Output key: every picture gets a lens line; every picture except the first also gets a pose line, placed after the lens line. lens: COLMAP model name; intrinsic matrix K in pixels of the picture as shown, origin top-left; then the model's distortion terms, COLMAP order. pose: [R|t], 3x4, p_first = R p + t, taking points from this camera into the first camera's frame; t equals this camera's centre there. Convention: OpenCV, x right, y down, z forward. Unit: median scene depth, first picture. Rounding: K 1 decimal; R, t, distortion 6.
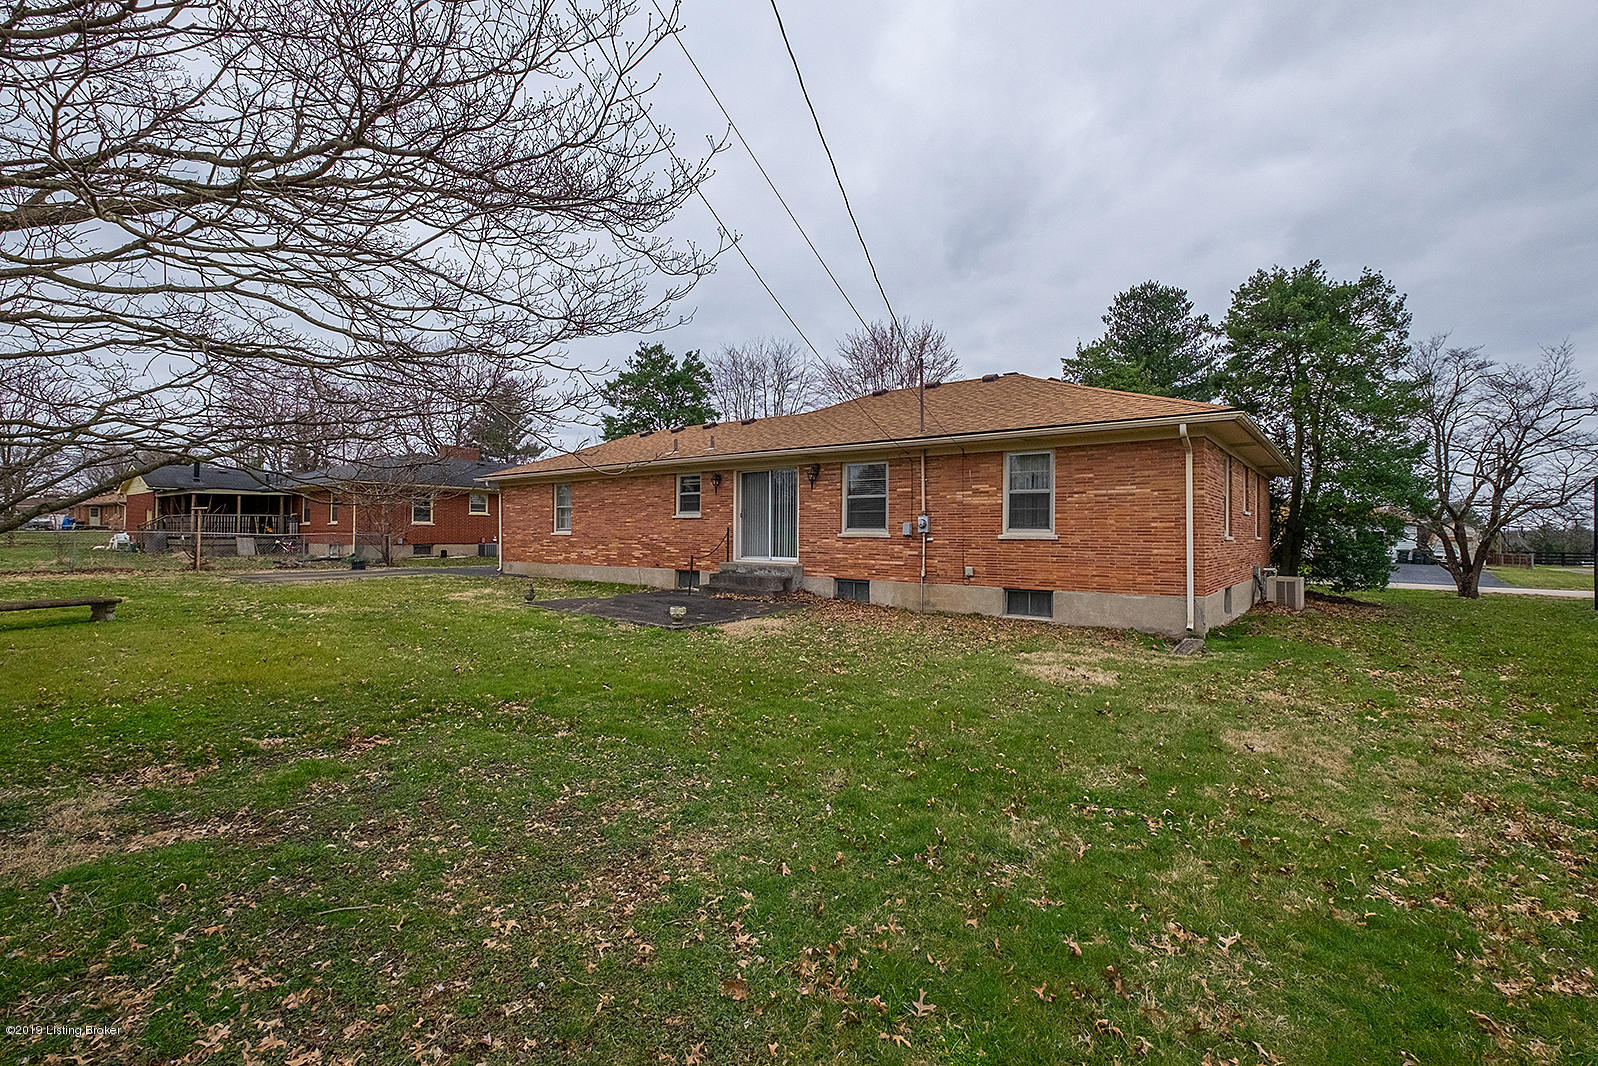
lens RADIAL K [[713.3, 0, 799.9], [0, 713.3, 536.5], [0, 0, 1]] dist [-0.000459, -0.000427]
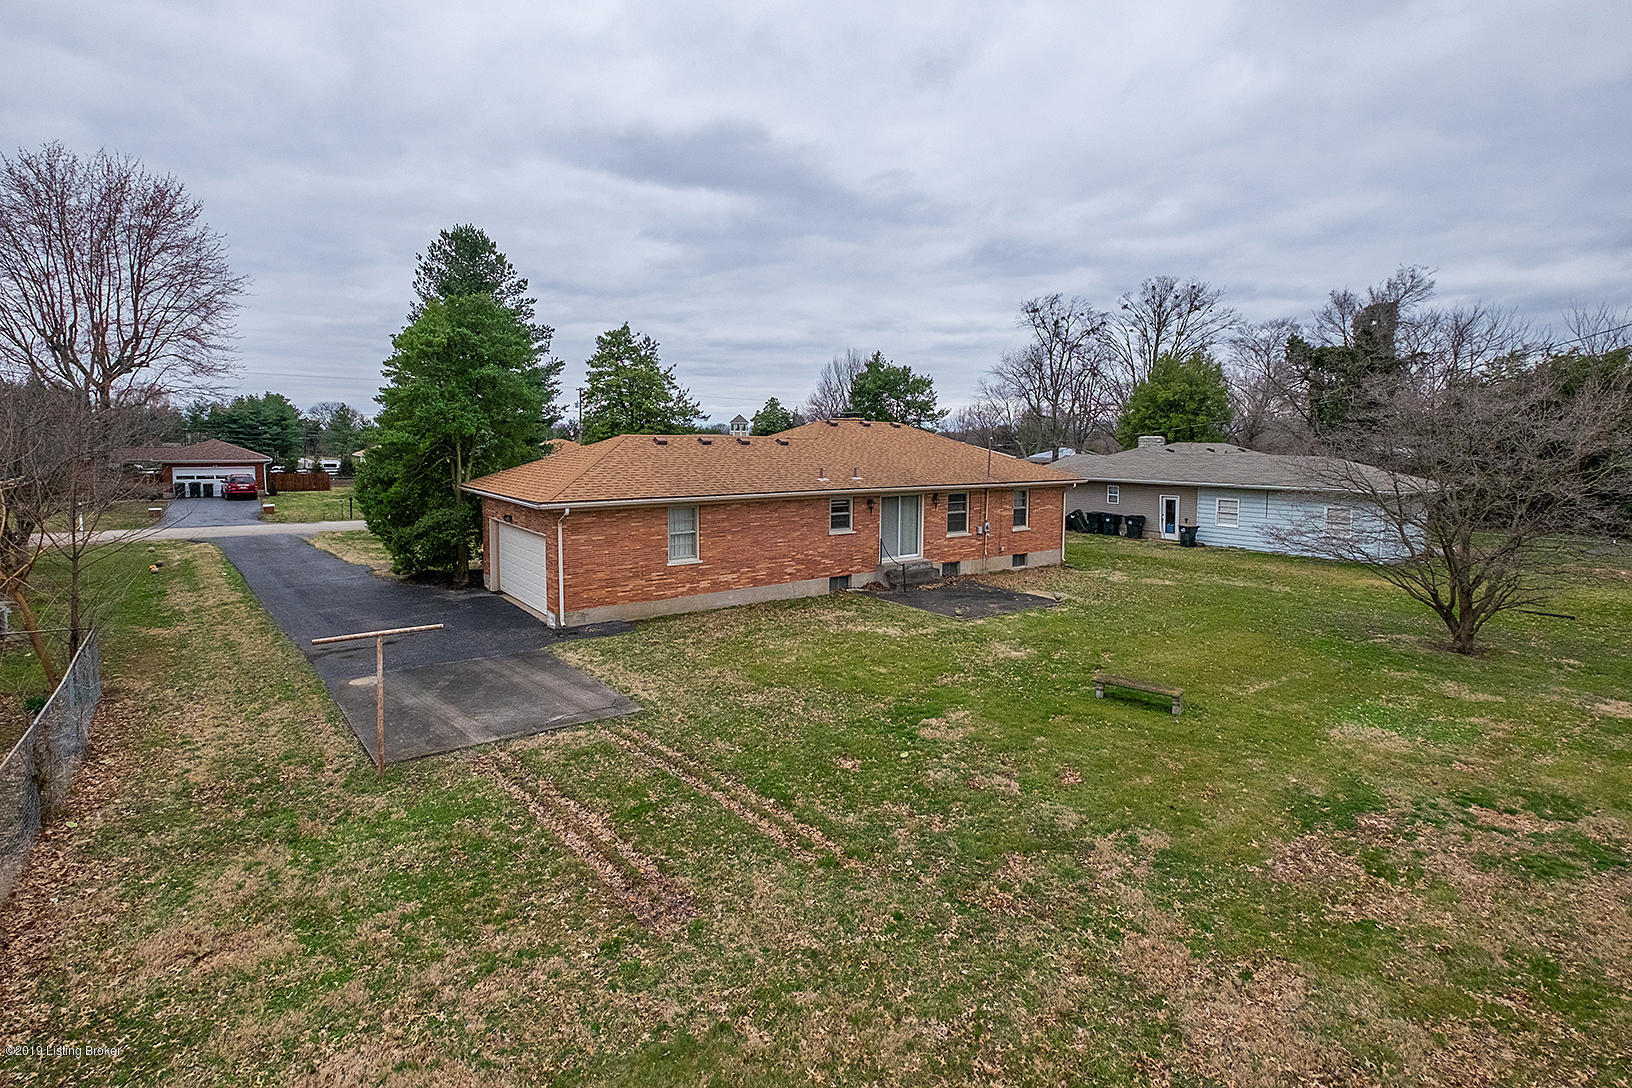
lens RADIAL K [[728.5, 0, 816.6], [0, 728.5, 538.2], [0, 0, 1]] dist [-0.000459, -0.000427]
pose [[0.273697, -0.126659, 0.953440, -1.355547], [-0.004881, 0.991096, 0.133063, -0.184265], [-0.961804, -0.041073, 0.270641, 0.699865]]
